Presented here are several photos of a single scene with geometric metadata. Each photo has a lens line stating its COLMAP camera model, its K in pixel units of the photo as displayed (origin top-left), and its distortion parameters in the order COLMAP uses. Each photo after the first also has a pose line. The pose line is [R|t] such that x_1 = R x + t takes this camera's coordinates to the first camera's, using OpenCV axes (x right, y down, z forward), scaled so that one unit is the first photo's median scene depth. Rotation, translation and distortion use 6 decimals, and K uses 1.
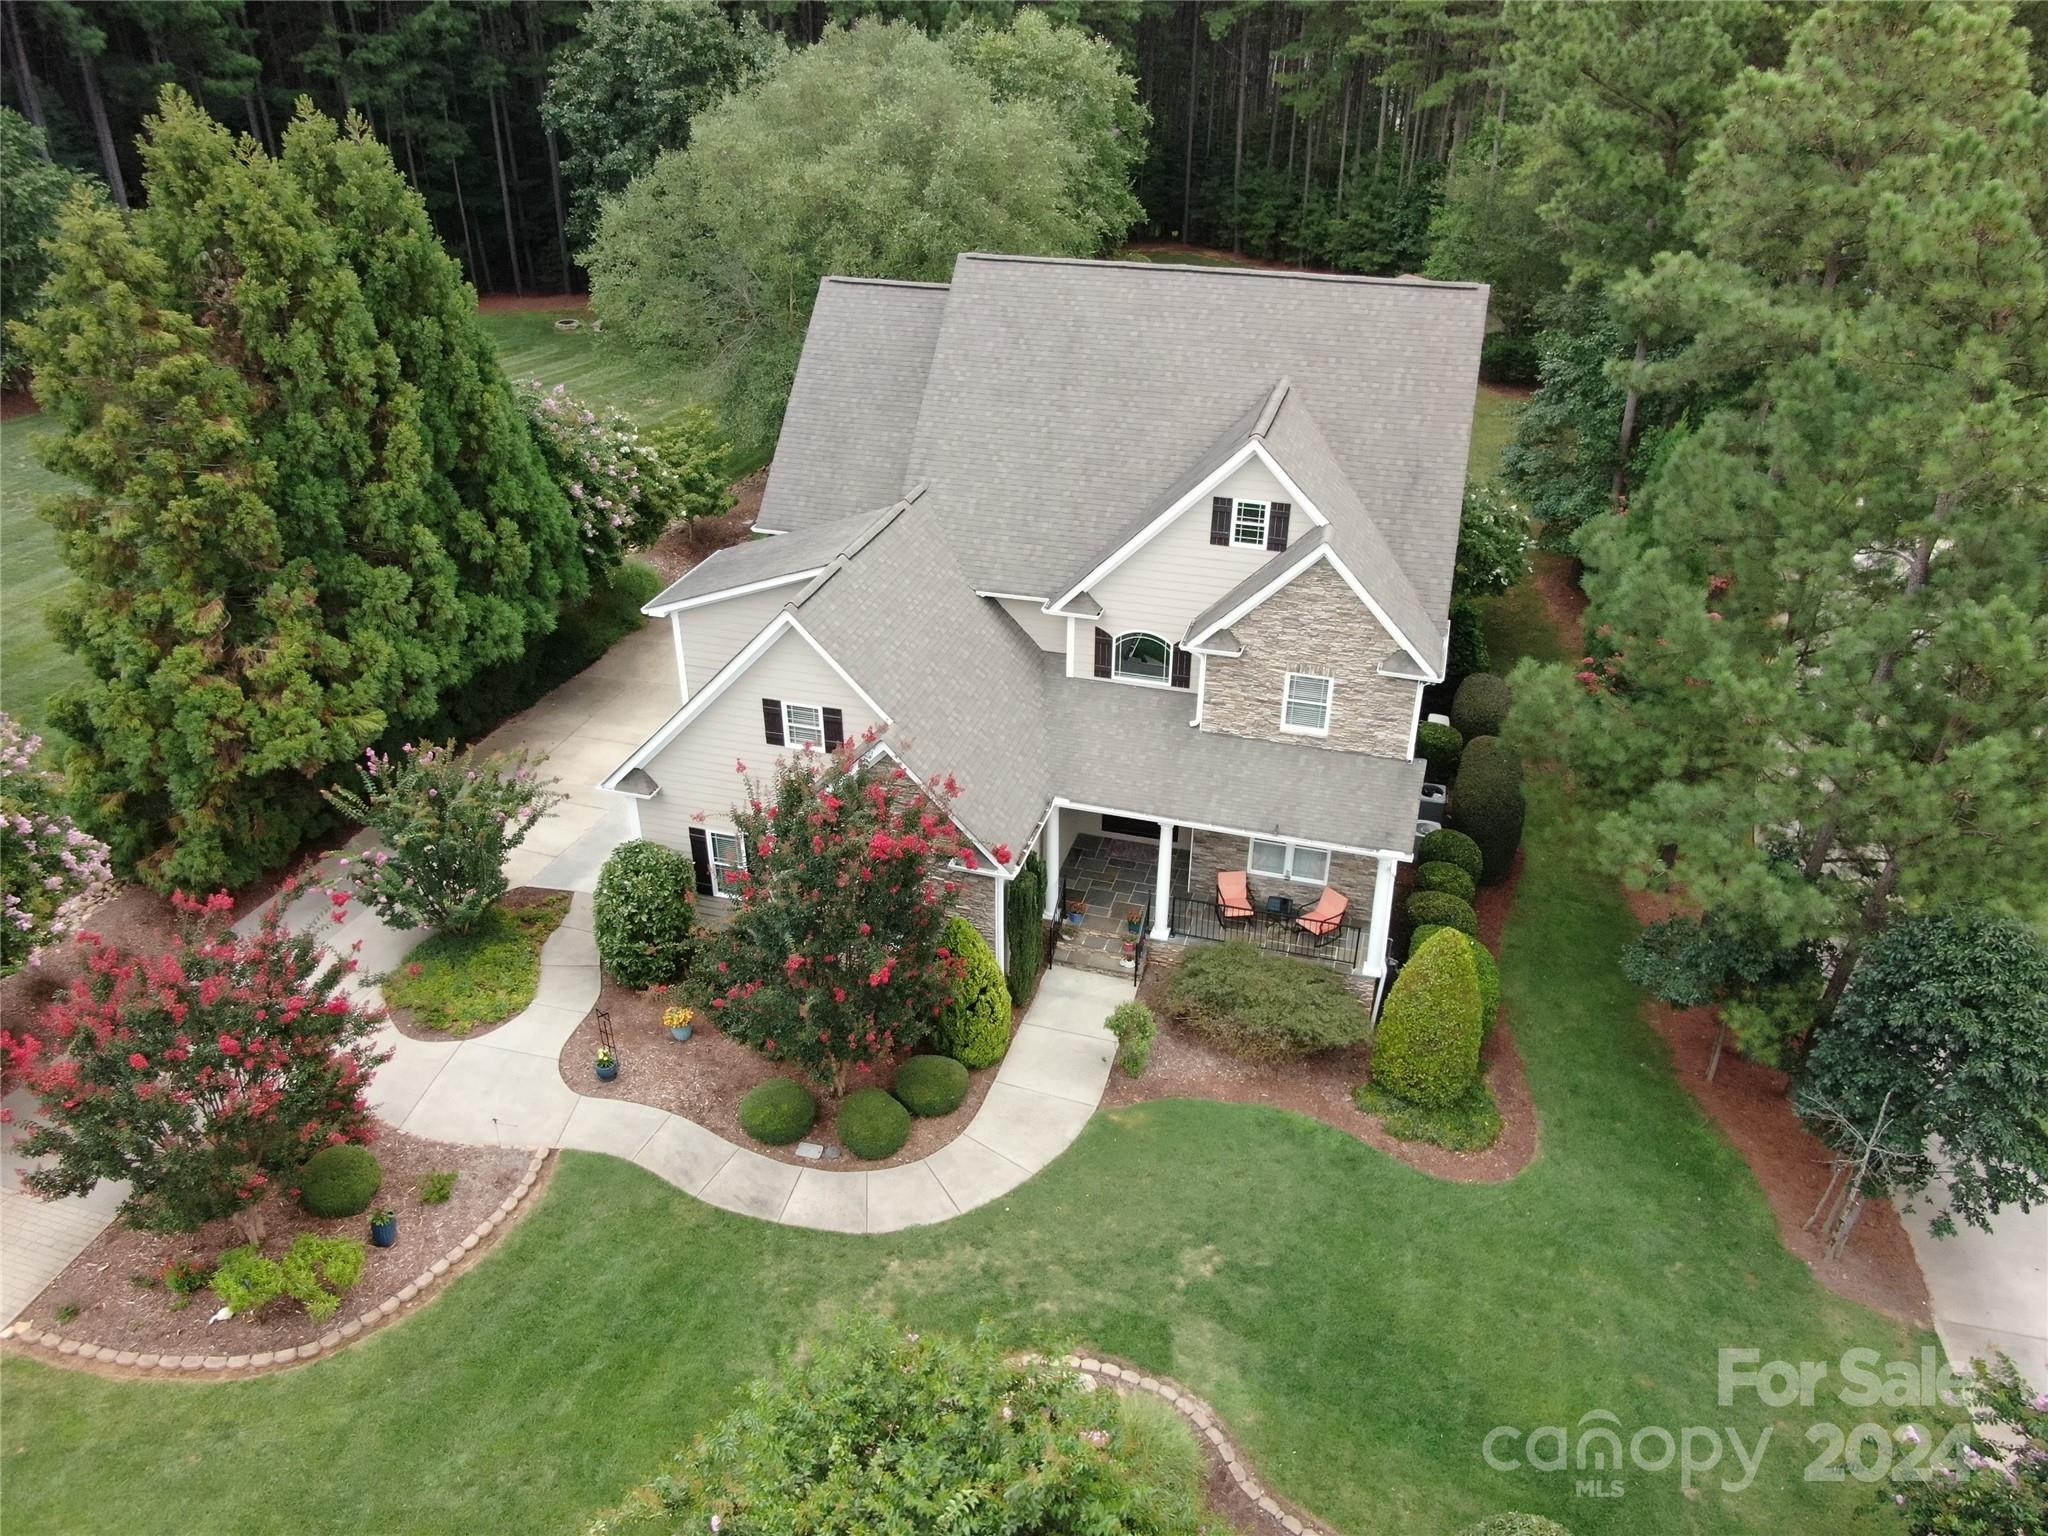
lens RADIAL K [[1444.9, 0, 1029.8], [0, 1444.9, 768.1], [0, 0, 1]] dist [-0.008974, -0.003592]
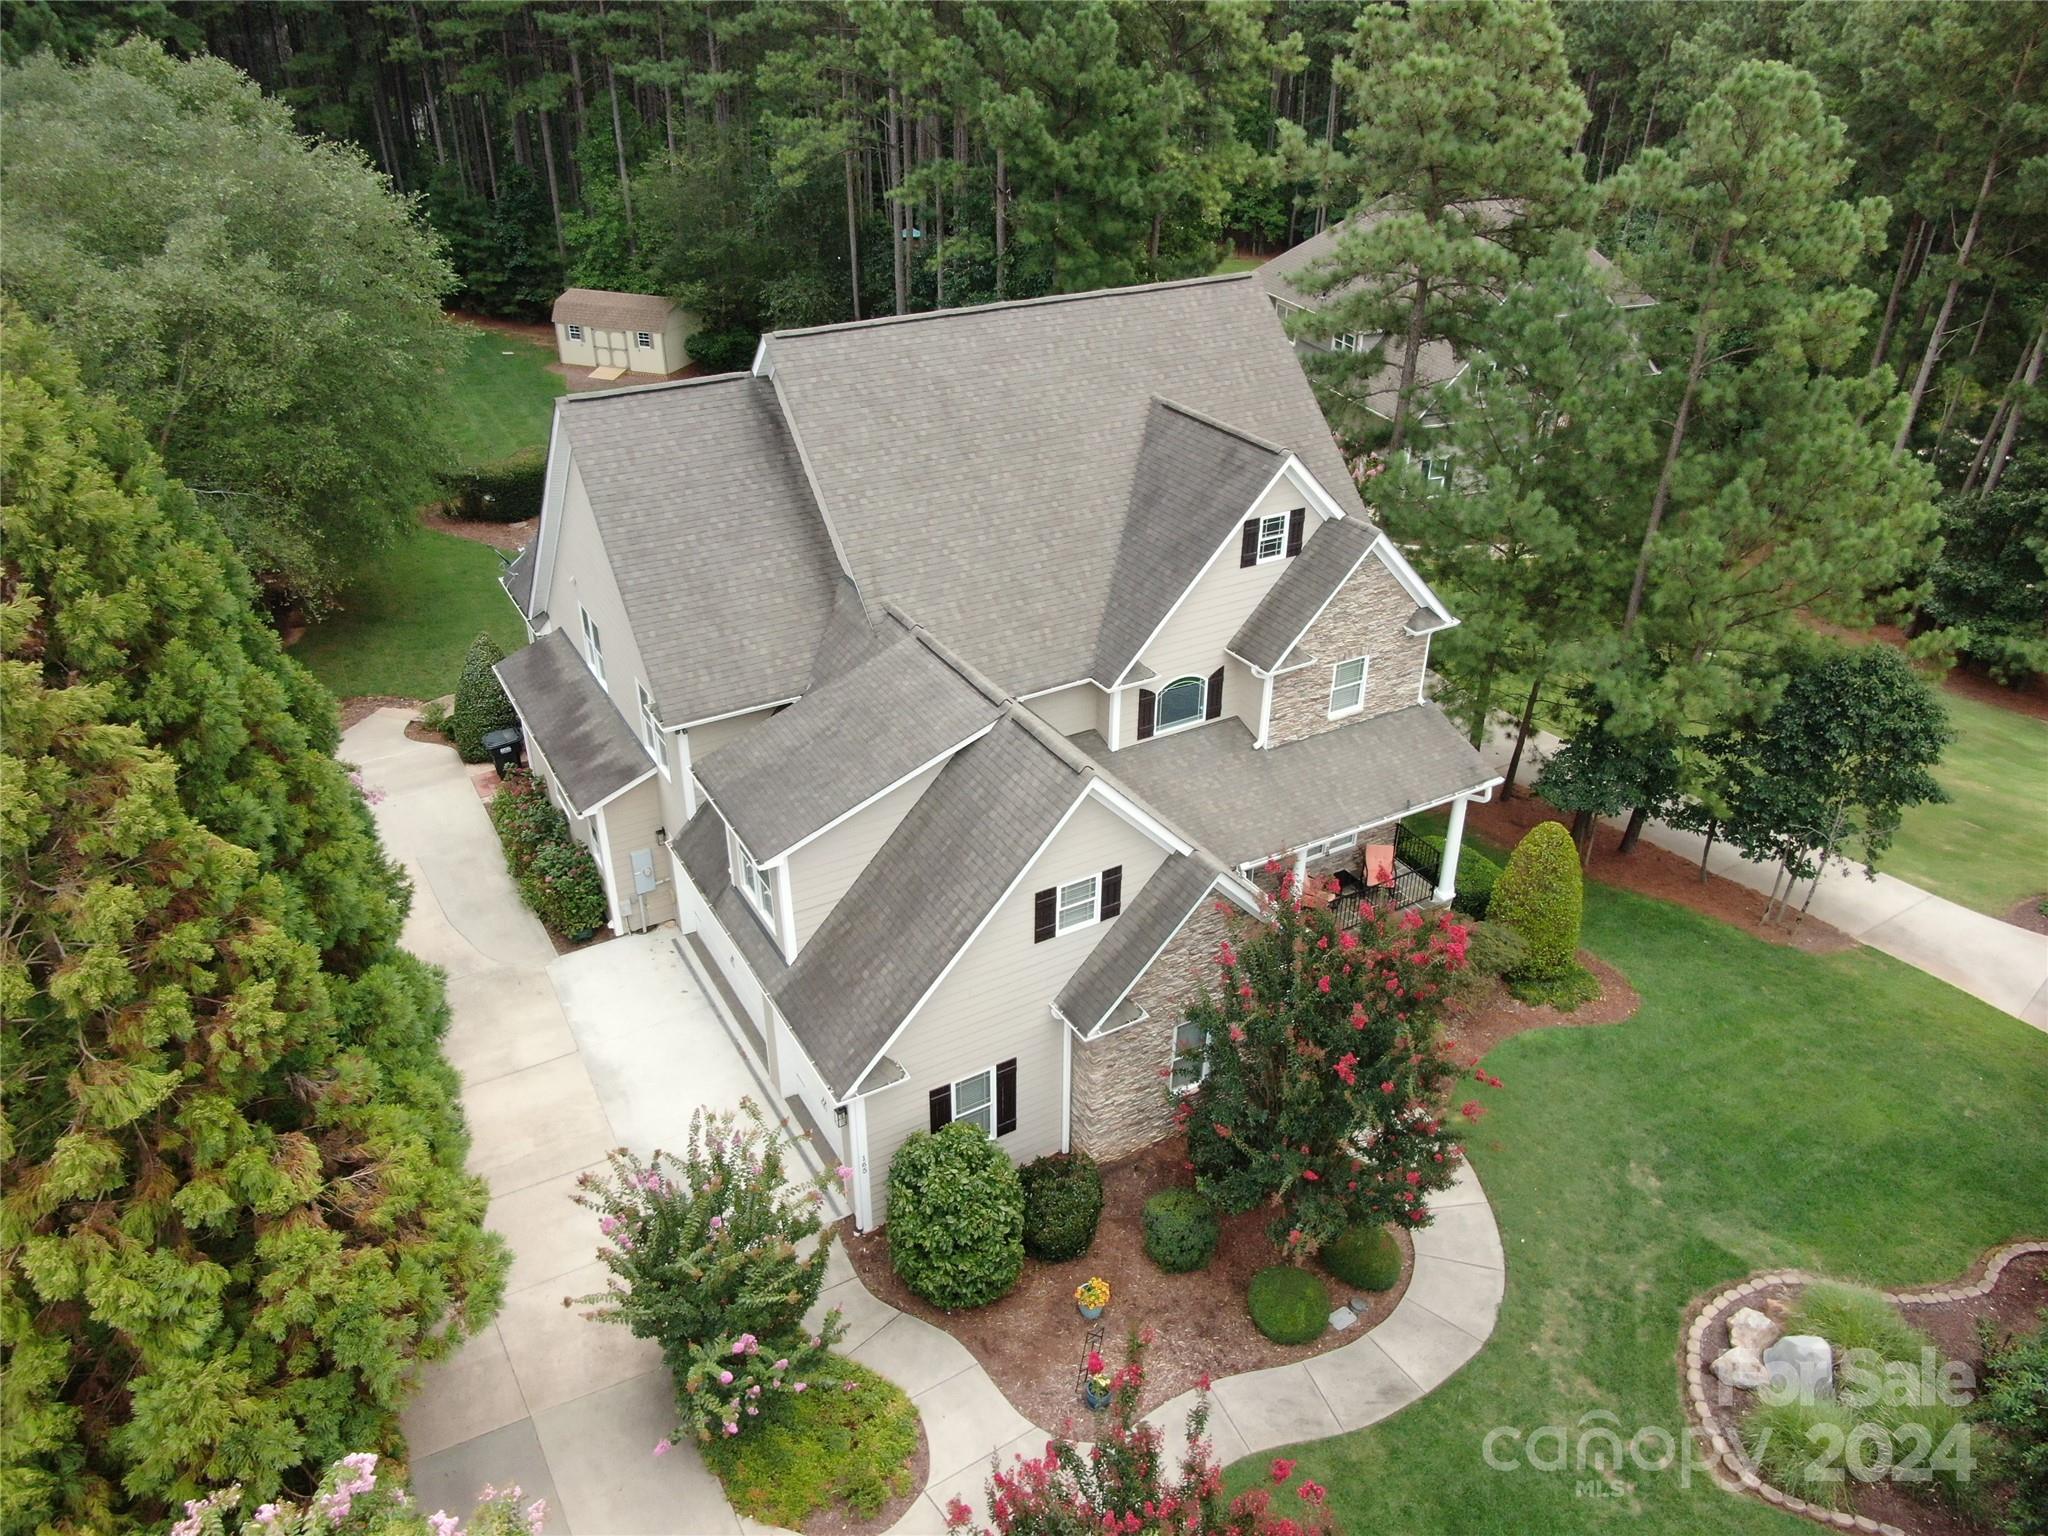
lens RADIAL K [[1444.9, 0, 1026.5], [0, 1444.9, 771.3], [0, 0, 1]] dist [-0.008974, -0.003592]
pose [[0.697546, -0.366554, 0.615685, -0.632911], [0.357545, 0.922689, 0.144247, -0.220345], [-0.620959, 0.119516, 0.774678, 0.338481]]
